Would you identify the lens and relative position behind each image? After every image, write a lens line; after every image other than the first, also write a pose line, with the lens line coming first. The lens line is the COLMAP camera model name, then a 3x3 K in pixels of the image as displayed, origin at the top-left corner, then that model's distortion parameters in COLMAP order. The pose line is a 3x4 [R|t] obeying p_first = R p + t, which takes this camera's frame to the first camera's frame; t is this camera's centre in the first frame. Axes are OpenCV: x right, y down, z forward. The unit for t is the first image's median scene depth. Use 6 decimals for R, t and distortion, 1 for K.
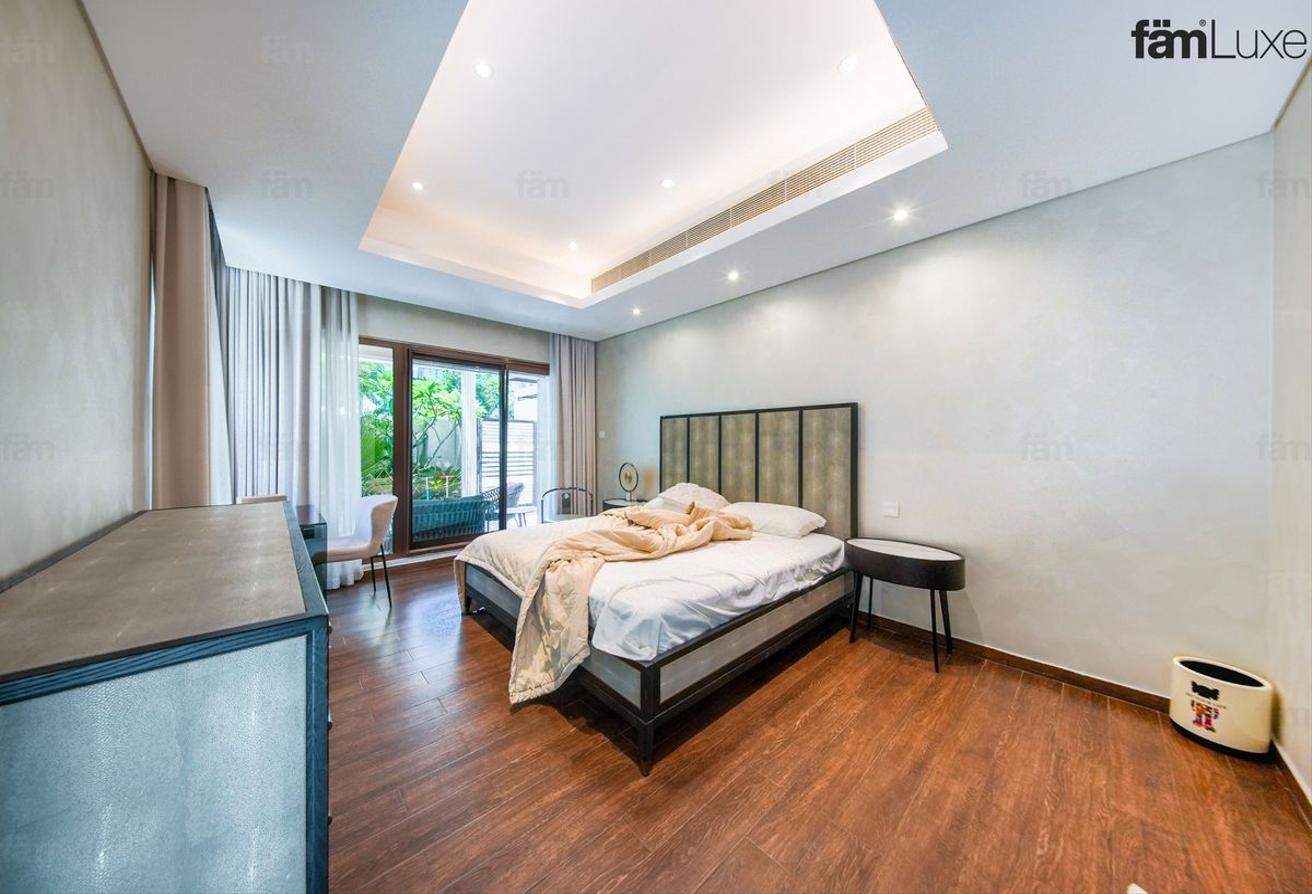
lens RADIAL K [[405.8, 0, 638.9], [0, 405.8, 444.5], [0, 0, 1]] dist [0.000300, -0.000018]
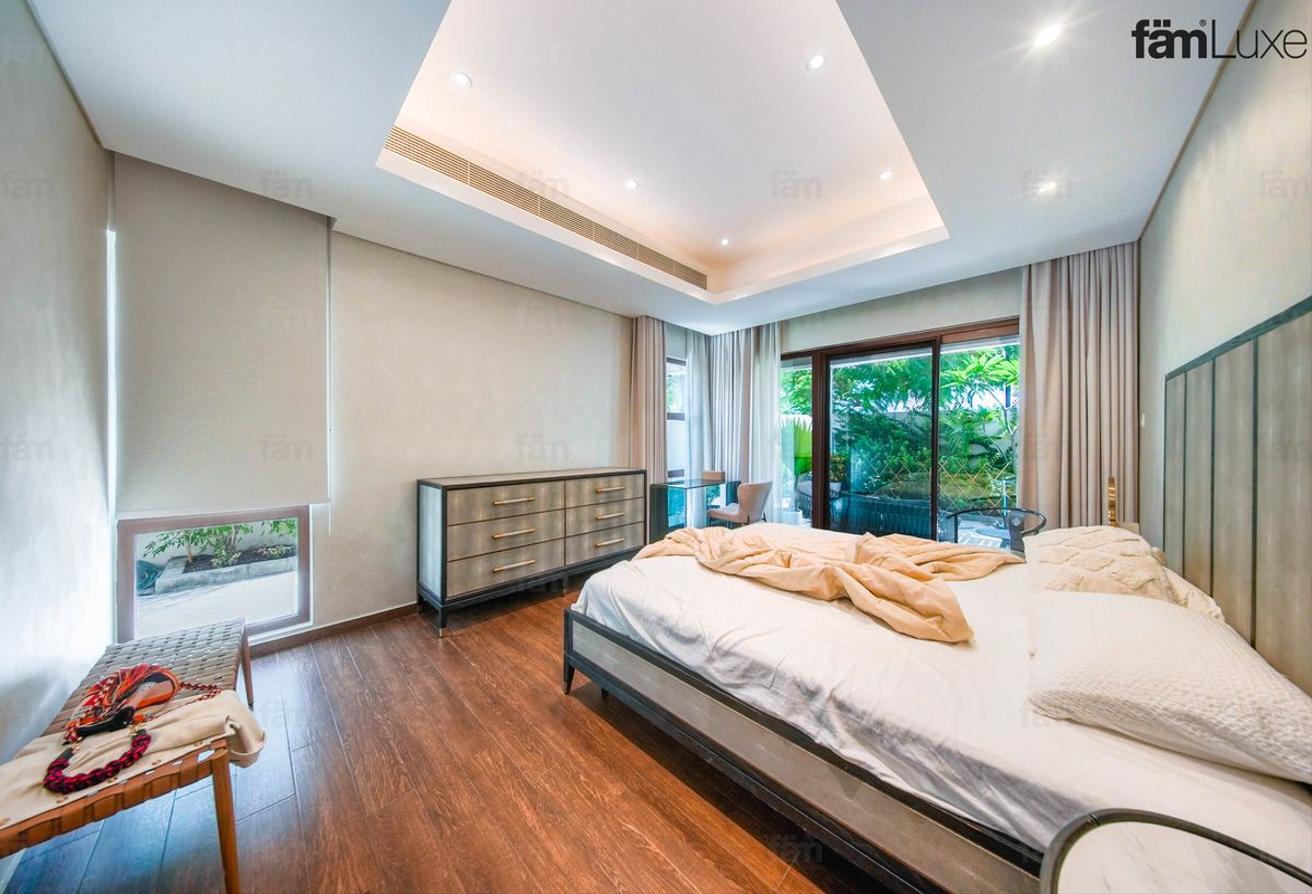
lens RADIAL K [[405.8, 0, 638.9], [0, 405.8, 444.5], [0, 0, 1]] dist [0.000300, -0.000018]
pose [[0.044373, 0.010365, -0.998961, 0.952233], [0.000191, 0.999946, 0.010384, 0.002340], [0.999015, -0.000652, 0.044368, 0.848414]]
